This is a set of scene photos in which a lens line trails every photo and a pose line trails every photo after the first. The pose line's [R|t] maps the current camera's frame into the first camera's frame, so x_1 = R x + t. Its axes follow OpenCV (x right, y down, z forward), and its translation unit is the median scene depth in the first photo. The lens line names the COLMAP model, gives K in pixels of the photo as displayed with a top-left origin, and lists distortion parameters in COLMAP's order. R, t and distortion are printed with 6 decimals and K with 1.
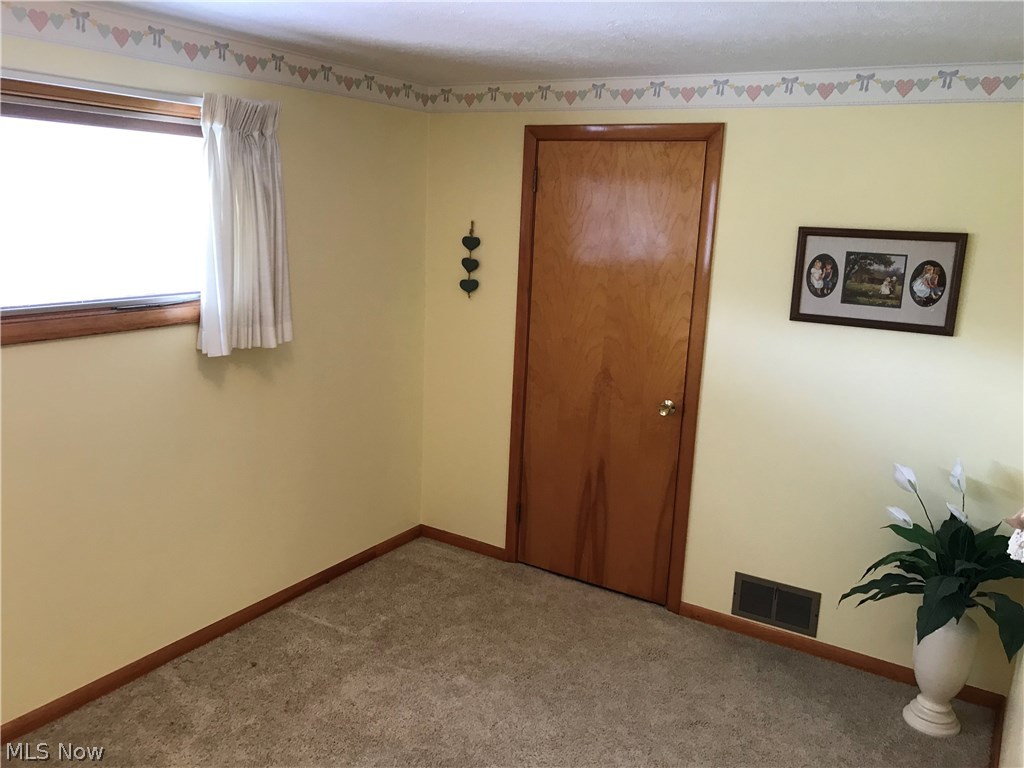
lens RADIAL K [[857.6, 0, 512.0], [0, 857.6, 384.0], [0, 0, 1]] dist [0.068034, -0.060889]
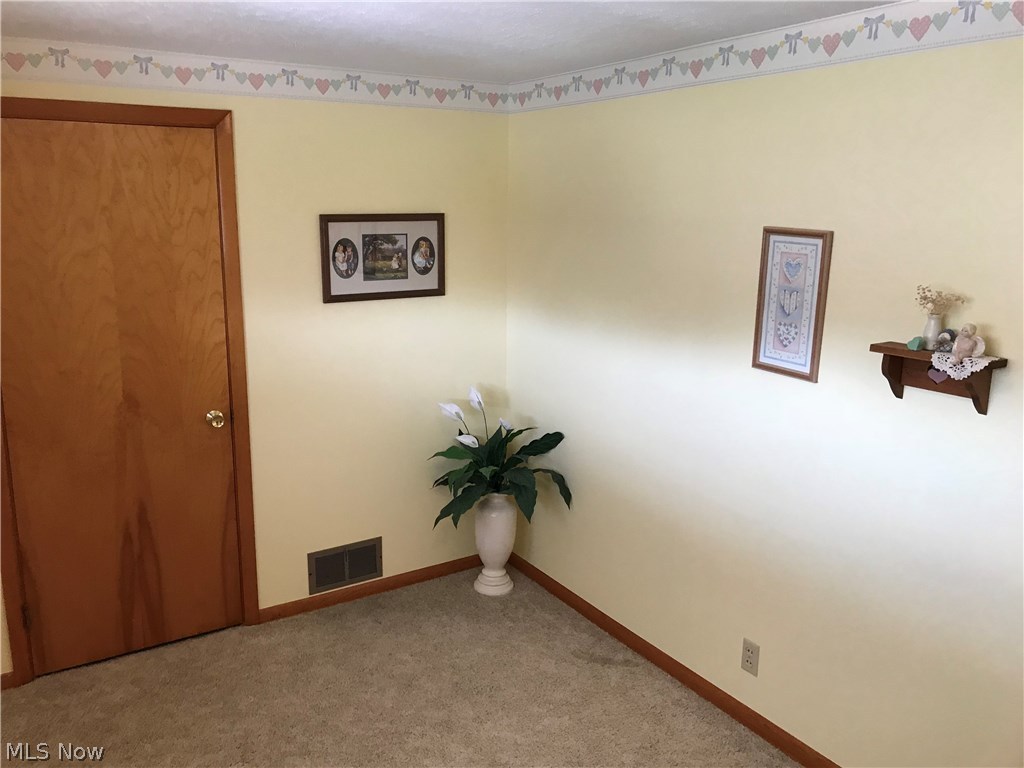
lens RADIAL K [[835.2, 0, 512.0], [0, 835.2, 384.0], [0, 0, 1]] dist [0.069958, -0.057741]
pose [[0.458141, -0.234436, 0.857407, -0.492252], [0.204668, 0.966497, 0.154903, -0.092819], [-0.864996, 0.104517, 0.490773, 0.312889]]
